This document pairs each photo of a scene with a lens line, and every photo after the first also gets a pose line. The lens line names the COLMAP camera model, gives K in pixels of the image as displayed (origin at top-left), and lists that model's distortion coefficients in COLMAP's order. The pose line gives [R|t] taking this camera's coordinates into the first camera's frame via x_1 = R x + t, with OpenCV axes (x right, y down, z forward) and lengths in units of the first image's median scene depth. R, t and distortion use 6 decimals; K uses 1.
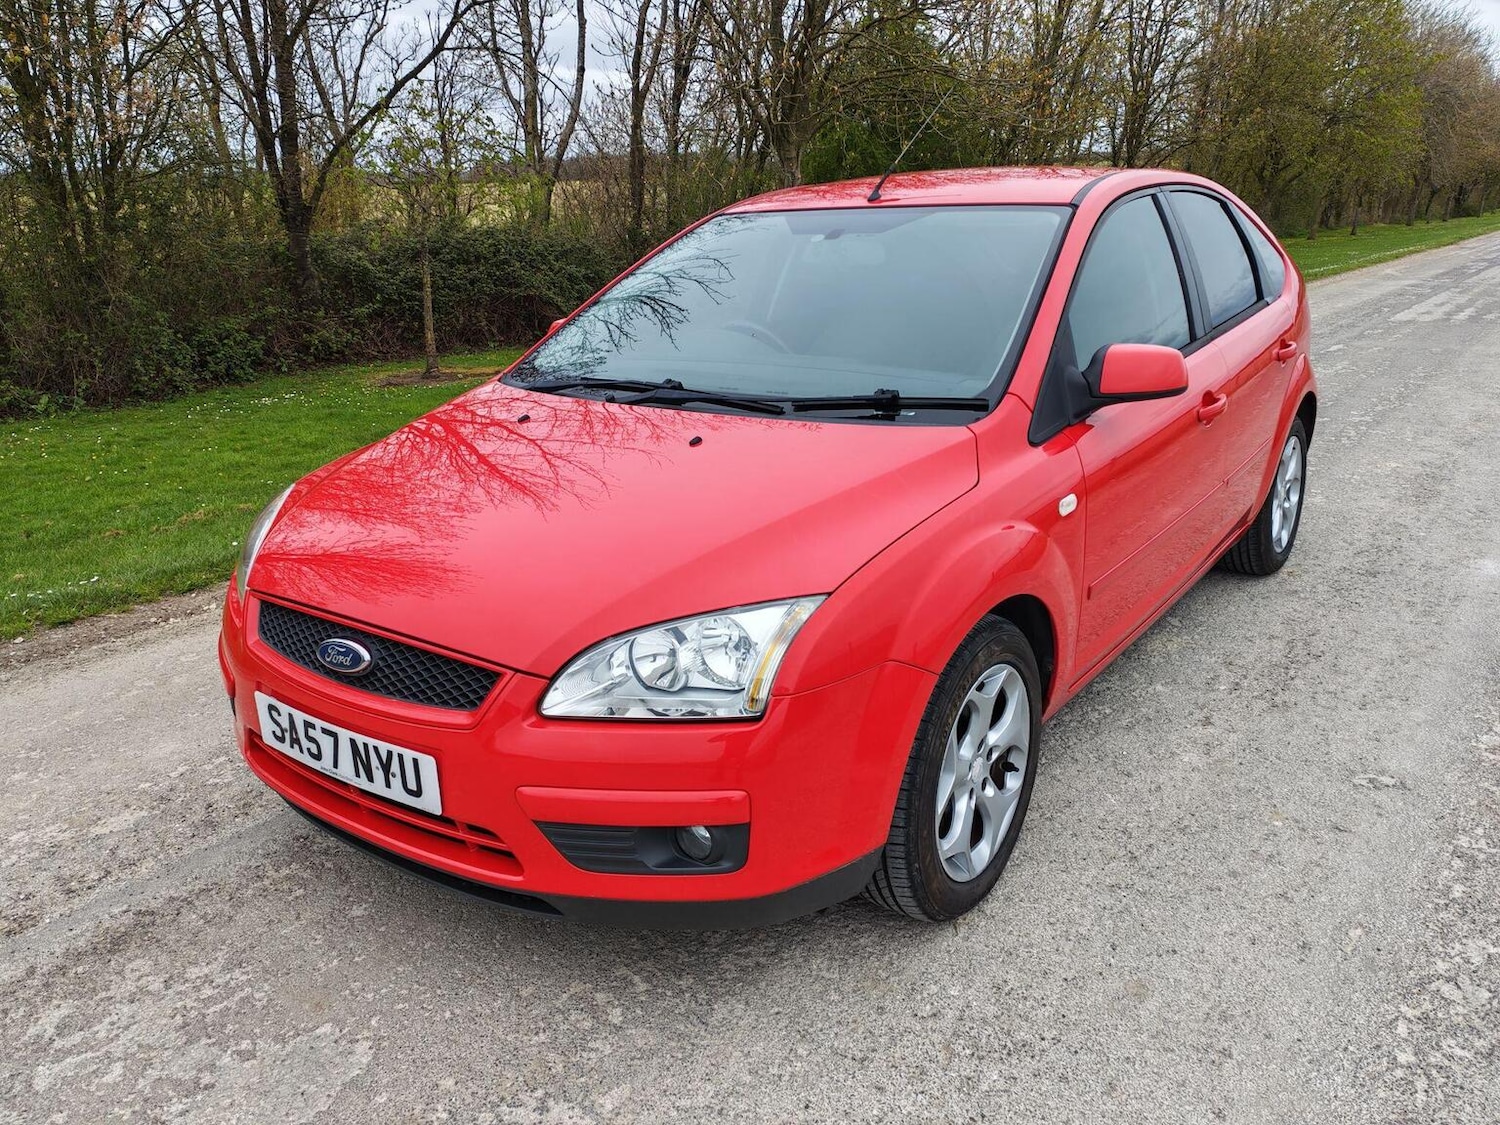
lens RADIAL K [[1134.0, 0, 732.2], [0, 1134.0, 569.1], [0, 0, 1]] dist [0.090654, -0.108678]
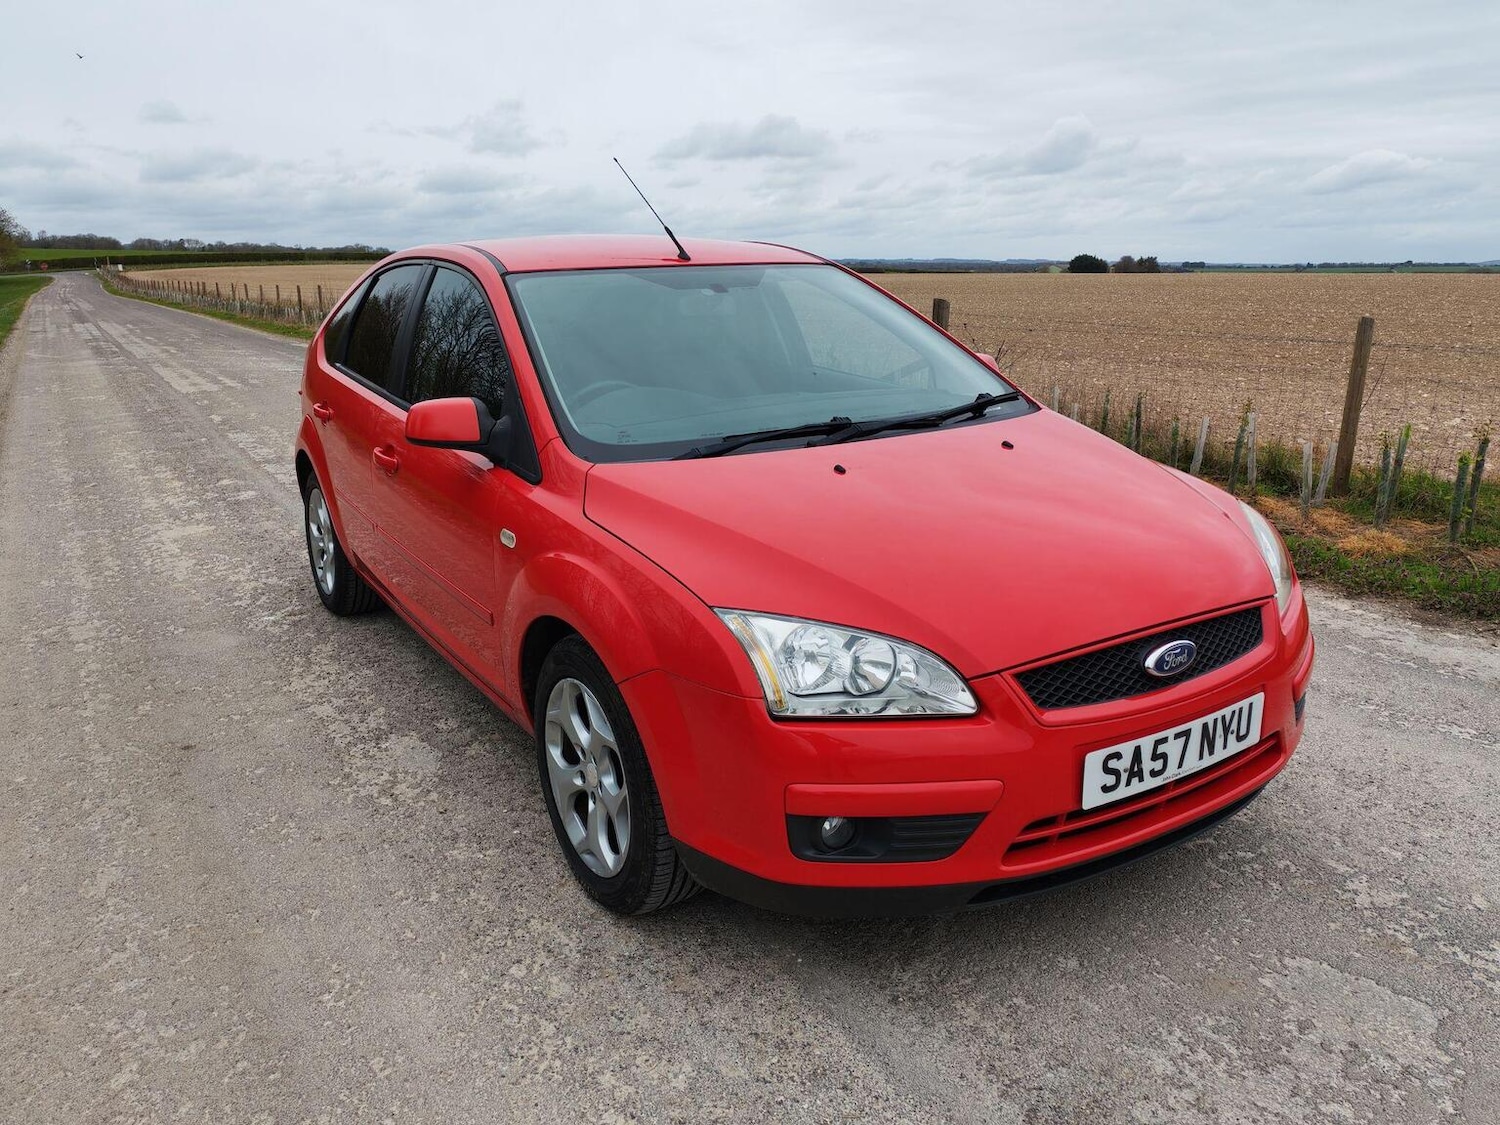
lens RADIAL K [[1135.5, 0, 751.1], [0, 1135.5, 544.9], [0, 0, 1]] dist [0.082547, -0.096831]
pose [[0.357579, -0.216736, 0.908385, -1.292291], [0.297271, 0.948517, 0.109293, -0.233290], [-0.885306, 0.230955, 0.403599, 0.808405]]
